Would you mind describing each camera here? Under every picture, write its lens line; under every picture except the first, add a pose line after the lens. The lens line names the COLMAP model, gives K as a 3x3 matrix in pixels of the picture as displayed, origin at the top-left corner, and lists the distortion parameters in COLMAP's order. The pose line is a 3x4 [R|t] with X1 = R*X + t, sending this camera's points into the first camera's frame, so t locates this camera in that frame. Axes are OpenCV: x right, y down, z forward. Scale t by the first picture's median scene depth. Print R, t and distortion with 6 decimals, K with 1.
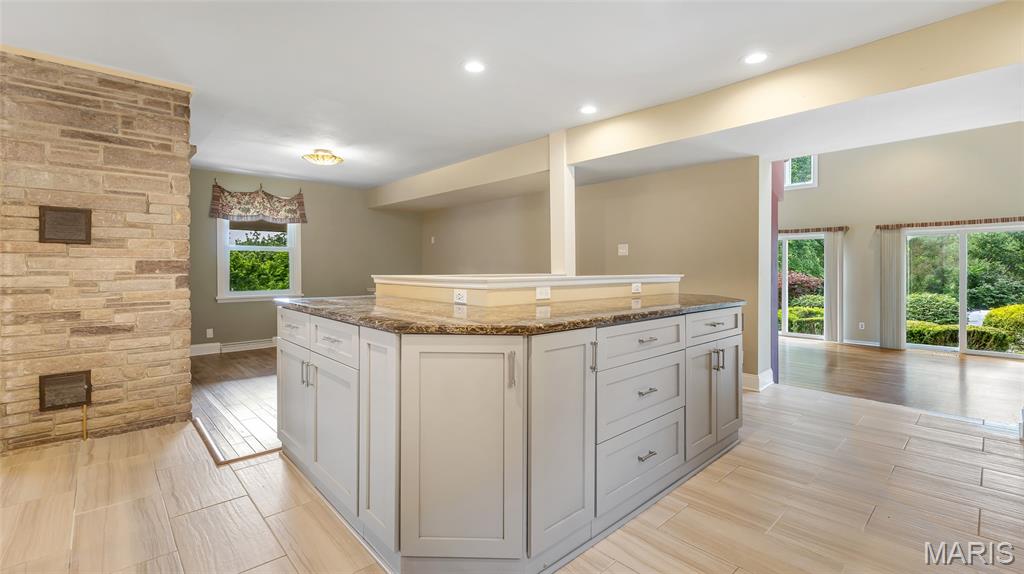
lens RADIAL K [[440.2, 0, 515.5], [0, 440.2, 272.4], [0, 0, 1]] dist [0.001933, 0.000039]
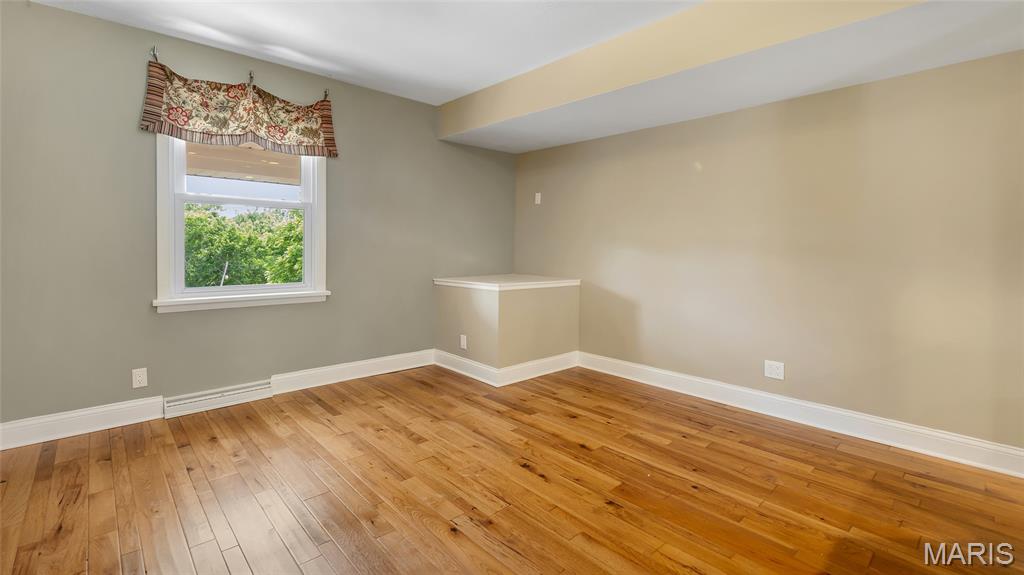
lens RADIAL K [[458.6, 0, 510.5], [0, 458.6, 252.5], [0, 0, 1]] dist [-0.001427, -0.000346]
pose [[0.999631, 0.016566, -0.021518, -0.270831], [-0.016393, 0.999832, 0.008204, -0.006443], [0.021650, -0.007848, 0.999735, 0.488041]]
